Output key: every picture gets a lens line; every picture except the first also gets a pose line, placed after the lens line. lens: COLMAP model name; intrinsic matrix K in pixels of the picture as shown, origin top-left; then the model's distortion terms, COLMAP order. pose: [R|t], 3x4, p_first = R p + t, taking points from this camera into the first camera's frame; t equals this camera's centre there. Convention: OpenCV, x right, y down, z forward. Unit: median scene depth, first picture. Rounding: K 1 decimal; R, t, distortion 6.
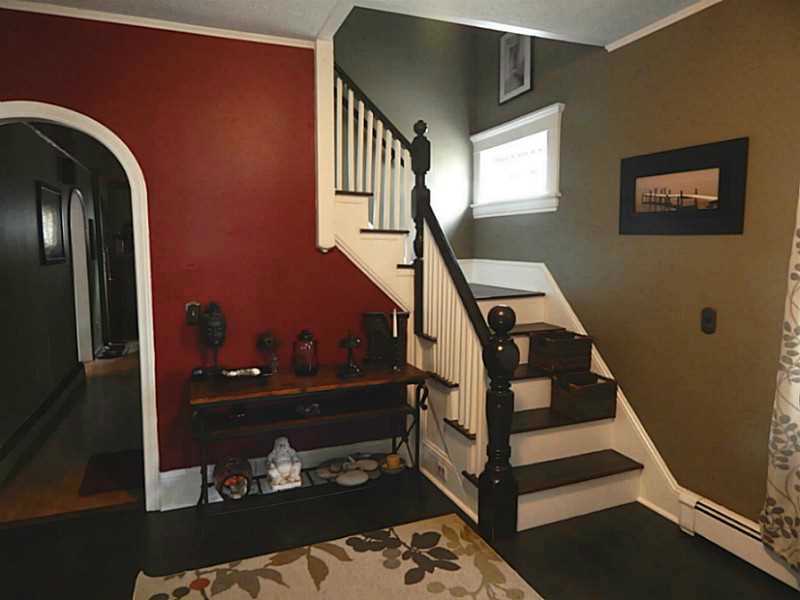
lens RADIAL K [[521.9, 0, 400.0], [0, 521.9, 300.0], [0, 0, 1]] dist [-0.002953, -0.004407]
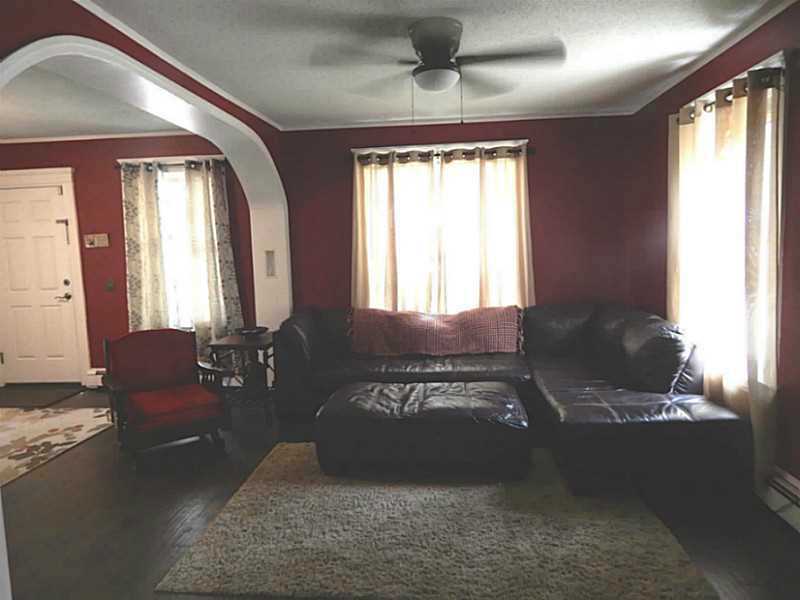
lens RADIAL K [[521.9, 0, 400.0], [0, 521.9, 300.0], [0, 0, 1]] dist [-0.002953, -0.004407]
pose [[-0.886823, -0.016492, 0.461815, -1.775055], [0.081401, 0.978161, 0.191245, -0.202396], [-0.454883, 0.207193, -0.866113, 1.884847]]
